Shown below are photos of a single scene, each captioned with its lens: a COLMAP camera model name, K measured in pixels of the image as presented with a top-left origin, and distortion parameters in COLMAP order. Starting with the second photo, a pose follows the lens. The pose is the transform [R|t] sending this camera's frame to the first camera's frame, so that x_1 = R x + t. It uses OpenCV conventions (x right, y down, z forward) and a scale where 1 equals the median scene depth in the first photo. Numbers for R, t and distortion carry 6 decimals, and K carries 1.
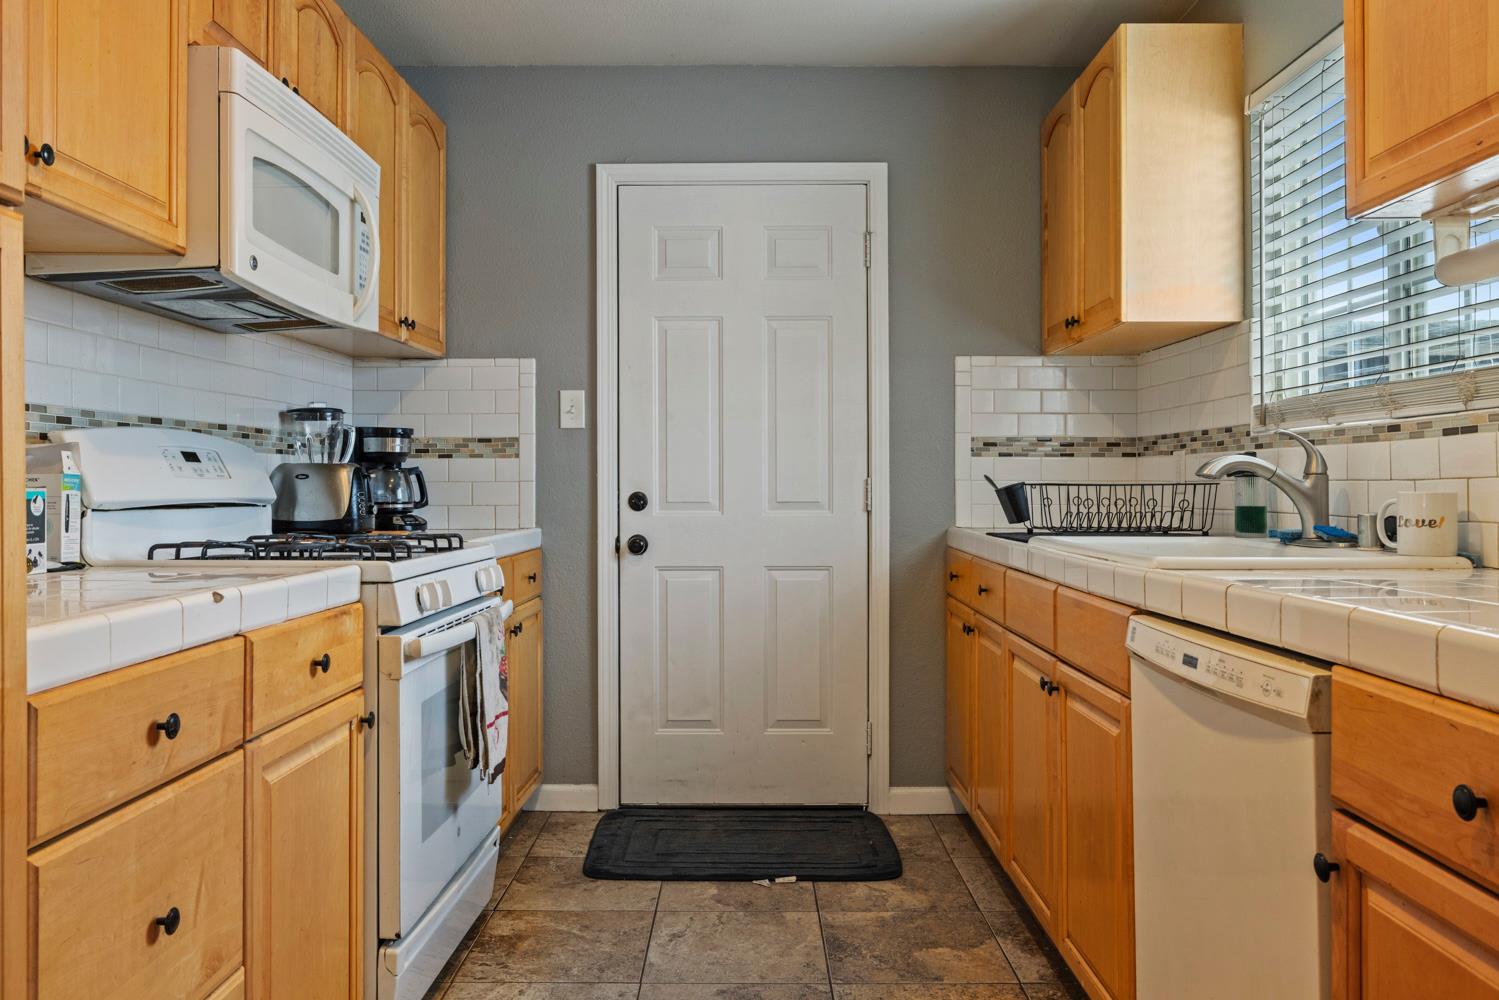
lens RADIAL K [[1117.5, 0, 746.1], [0, 1117.5, 485.9], [0, 0, 1]] dist [-0.010072, 0.011129]
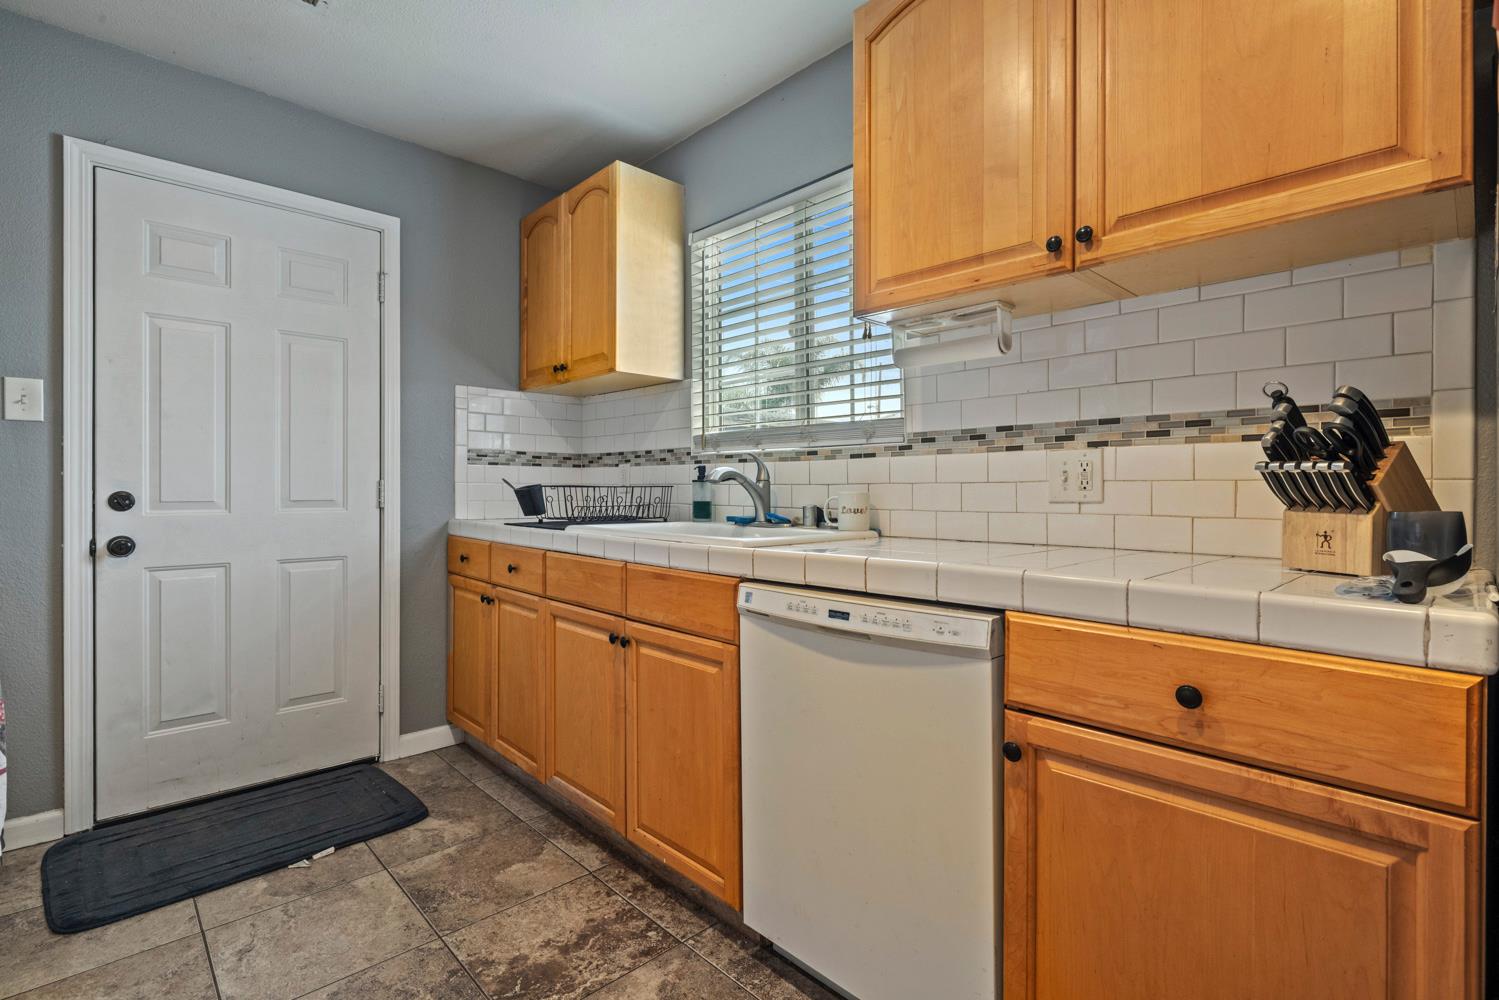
lens RADIAL K [[697.8, 0, 747.4], [0, 697.8, 489.4], [0, 0, 1]] dist [-0.005832, 0.001130]
pose [[0.724264, 0.002276, 0.689519, -0.149167], [-0.004225, 0.999990, 0.001137, 0.000790], [-0.689509, -0.003736, 0.724267, 0.244015]]
